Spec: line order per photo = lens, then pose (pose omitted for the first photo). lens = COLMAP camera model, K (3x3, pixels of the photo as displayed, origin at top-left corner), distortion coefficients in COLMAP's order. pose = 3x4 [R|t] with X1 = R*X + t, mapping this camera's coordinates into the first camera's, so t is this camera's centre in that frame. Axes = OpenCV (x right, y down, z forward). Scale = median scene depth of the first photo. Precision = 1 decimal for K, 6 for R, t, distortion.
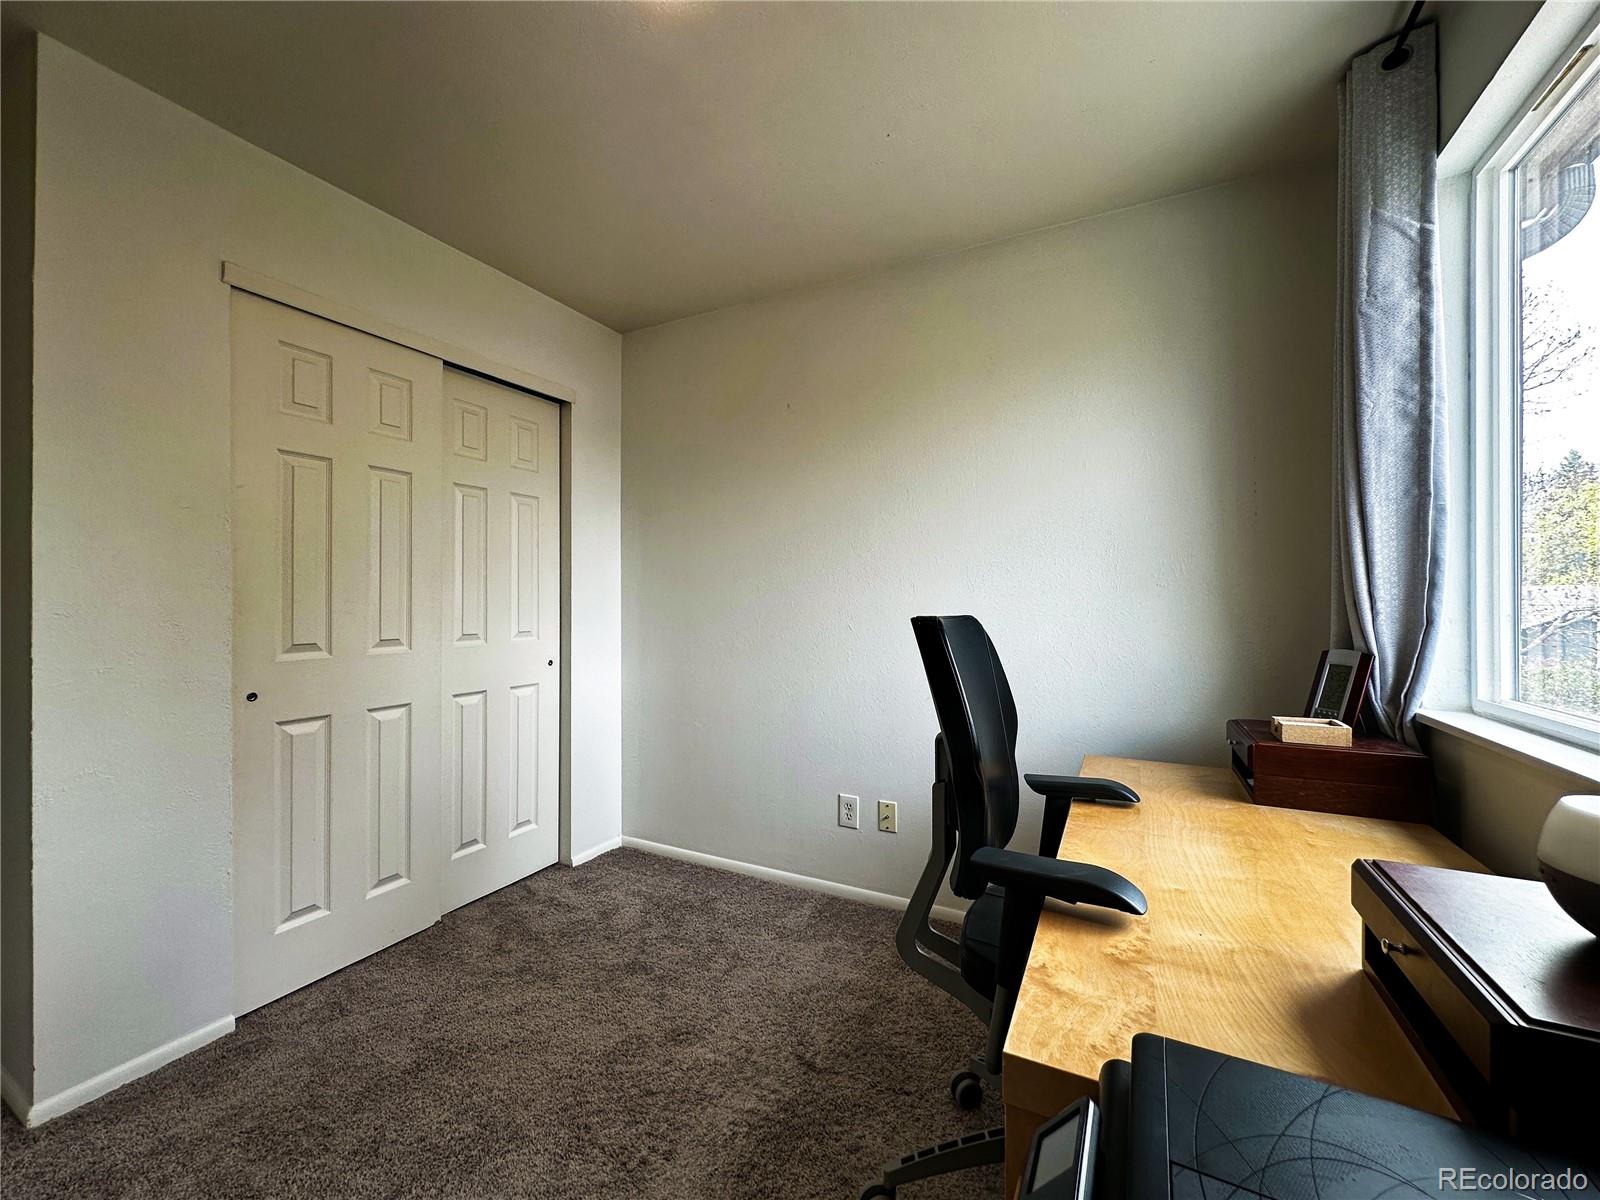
lens RADIAL K [[635.8, 0, 795.3], [0, 635.8, 597.4], [0, 0, 1]] dist [0.000716, 0.000068]
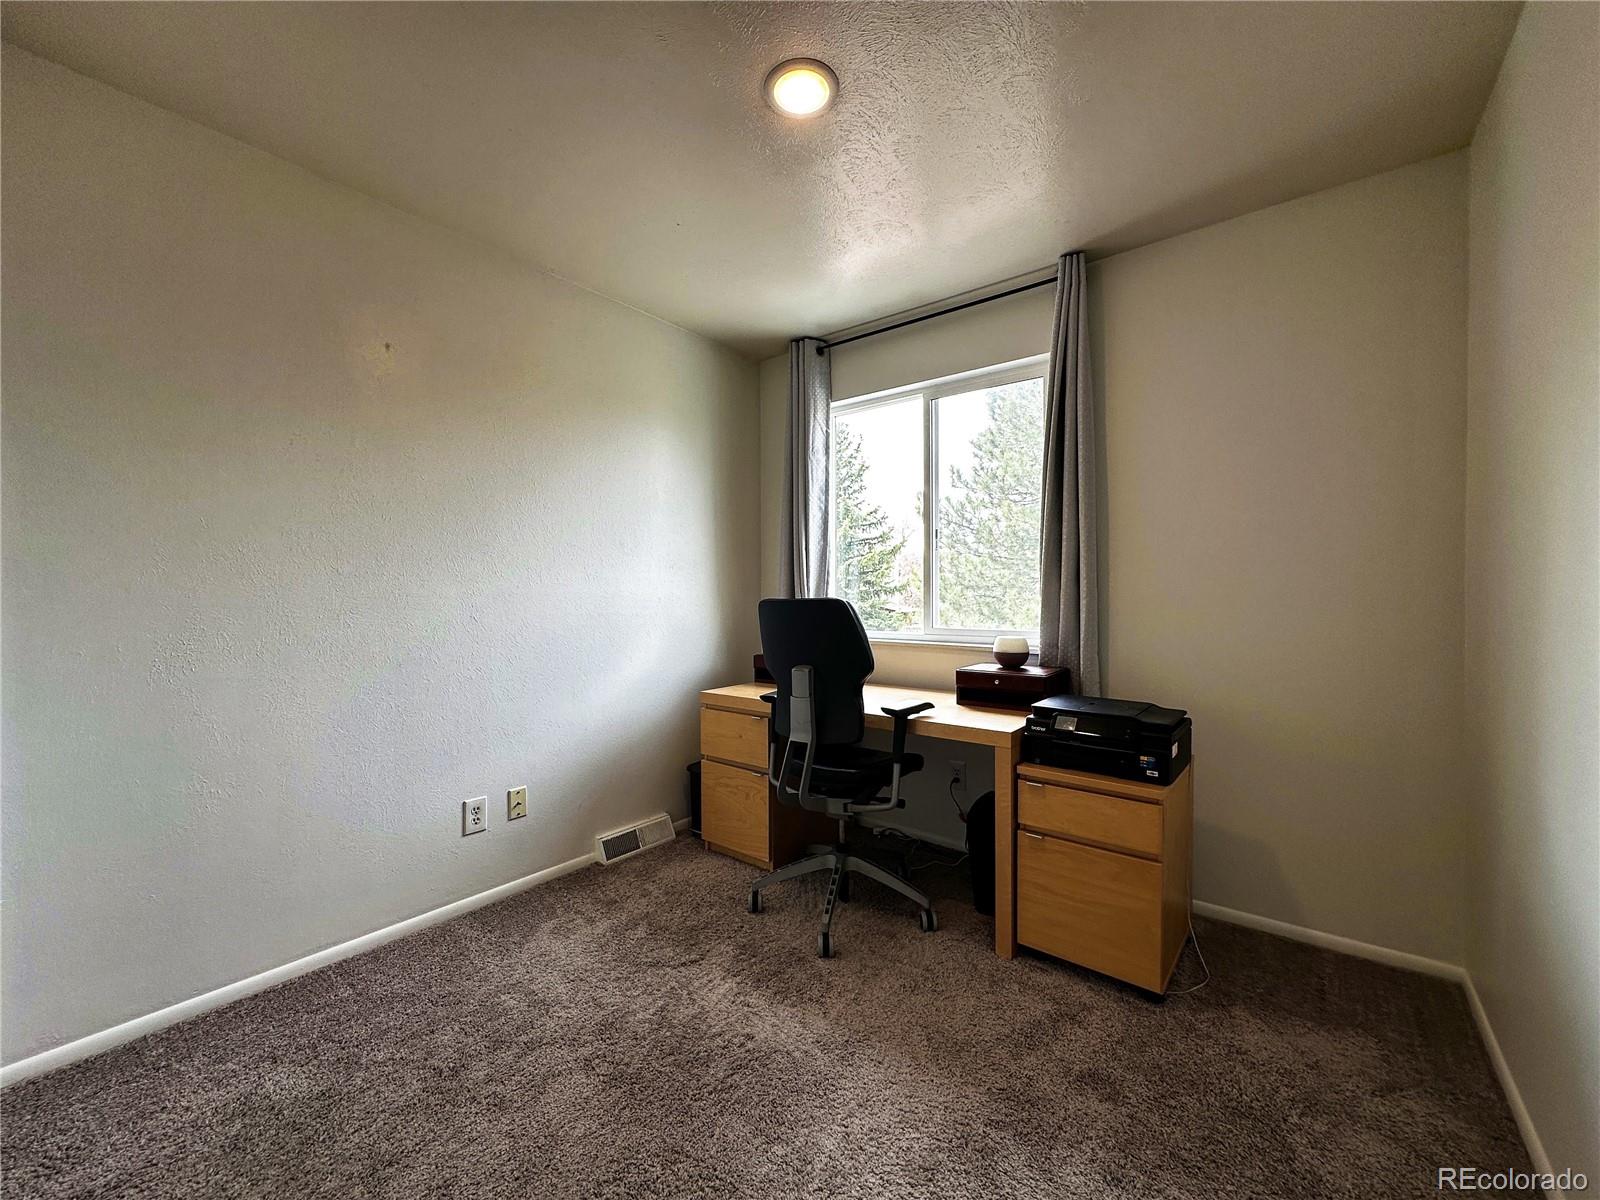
lens RADIAL K [[635.8, 0, 795.3], [0, 635.8, 597.4], [0, 0, 1]] dist [0.000716, 0.000068]
pose [[0.199203, -0.006566, 0.979936, -0.999863], [-0.003514, 0.999966, 0.007415, 0.011718], [-0.979952, -0.004921, 0.199173, 0.487264]]
